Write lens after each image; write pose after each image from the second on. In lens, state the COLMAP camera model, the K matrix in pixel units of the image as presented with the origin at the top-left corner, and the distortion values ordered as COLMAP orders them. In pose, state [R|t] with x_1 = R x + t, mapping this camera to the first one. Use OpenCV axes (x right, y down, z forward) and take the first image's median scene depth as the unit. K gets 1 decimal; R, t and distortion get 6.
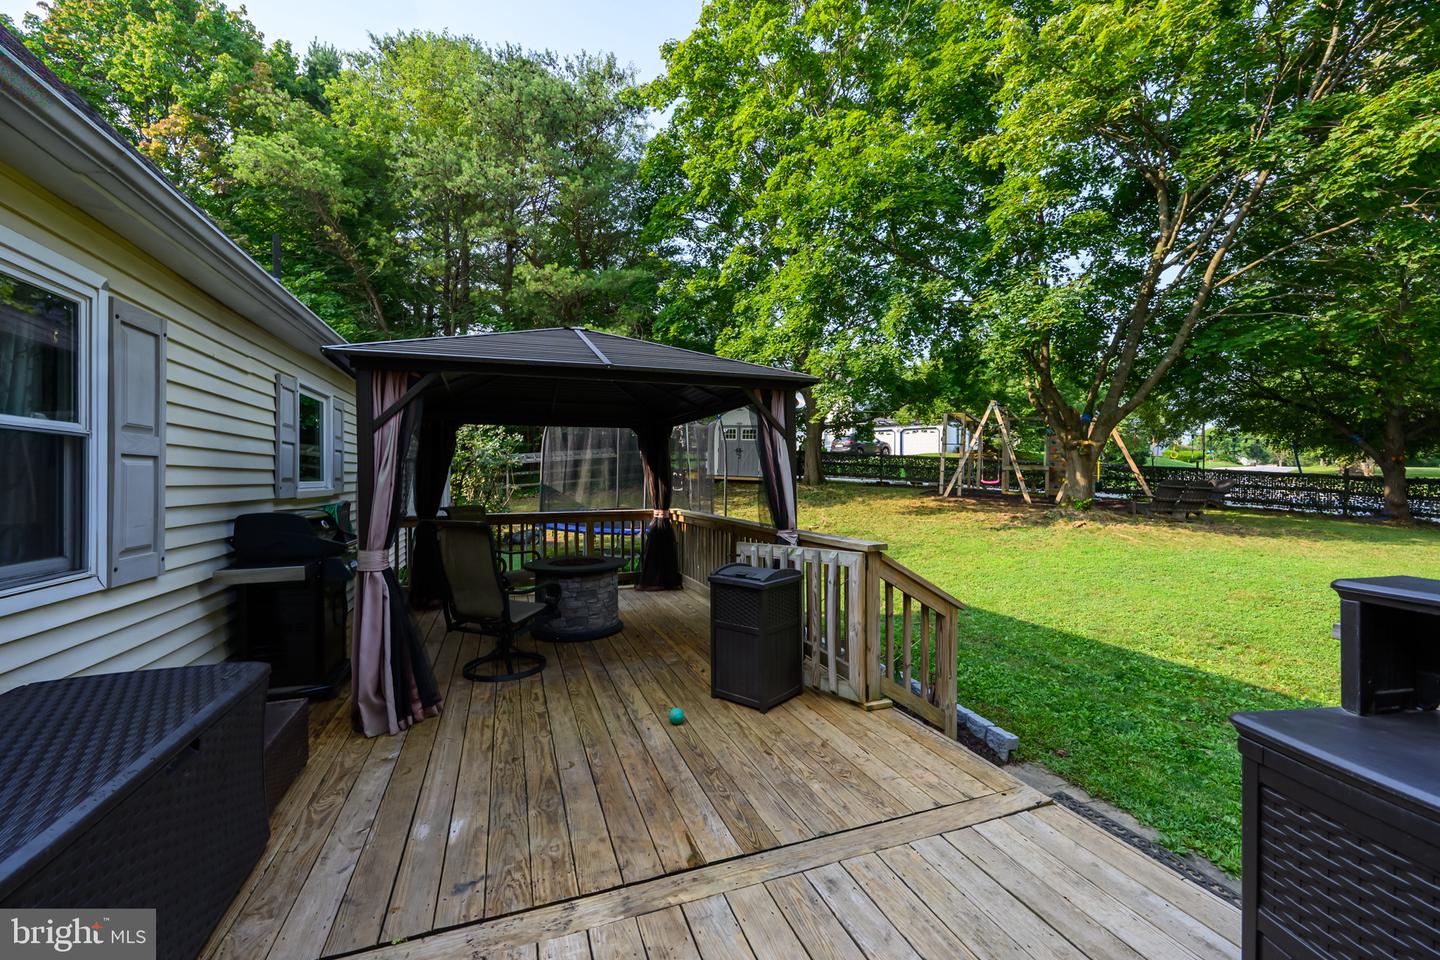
lens RADIAL K [[609.0, 0, 727.9], [0, 609.0, 476.8], [0, 0, 1]] dist [0.002508, 0.000087]
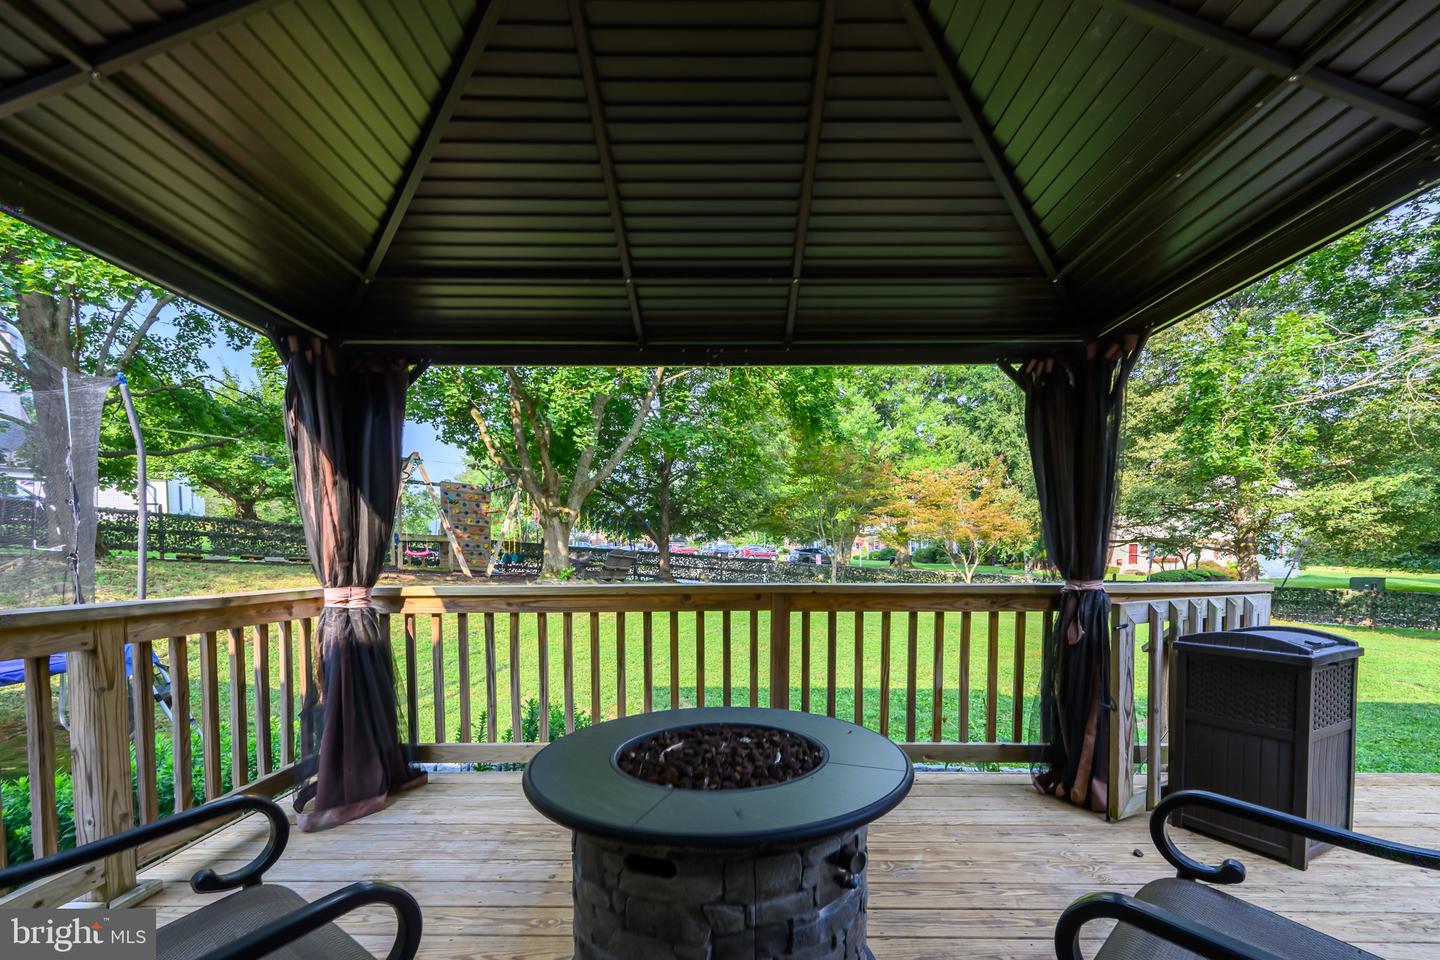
lens RADIAL K [[609.0, 0, 719.2], [0, 609.0, 580.9], [0, 0, 1]] dist [0.002508, 0.000087]
pose [[0.362152, -0.031386, 0.931591, -0.366751], [0.002697, 0.999464, 0.032624, 0.039770], [-0.932115, -0.009302, 0.362042, 0.672042]]
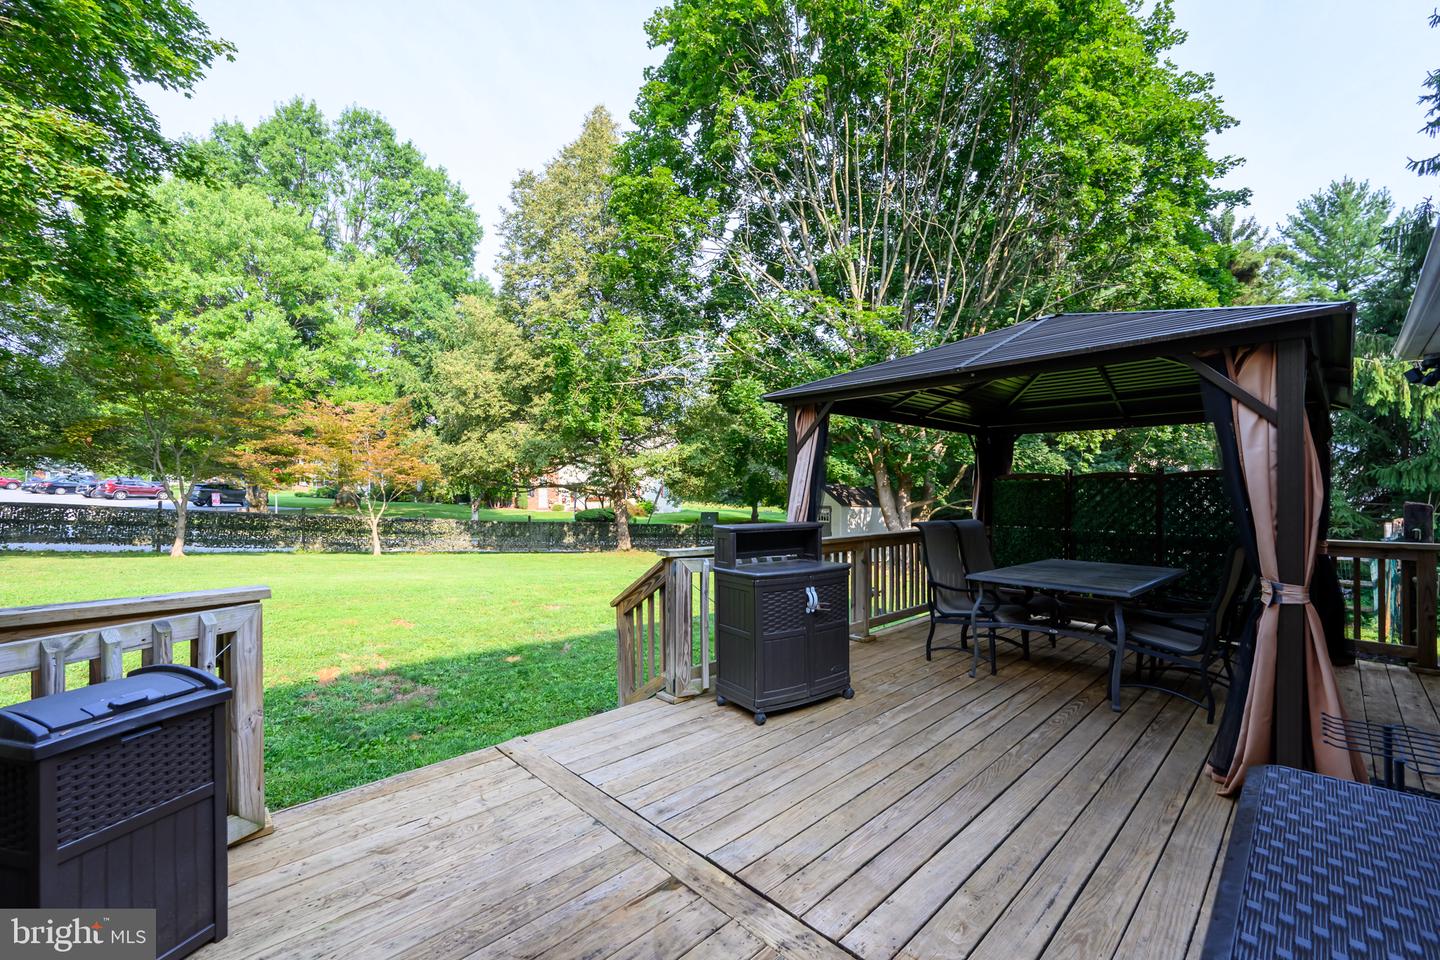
lens RADIAL K [[609.0, 0, 714.2], [0, 609.0, 491.3], [0, 0, 1]] dist [0.002508, 0.000087]
pose [[-0.412382, 0.007809, 0.910978, -0.273738], [0.000182, 0.999964, -0.008489, 0.003687], [-0.911011, -0.003335, -0.412368, 0.377931]]
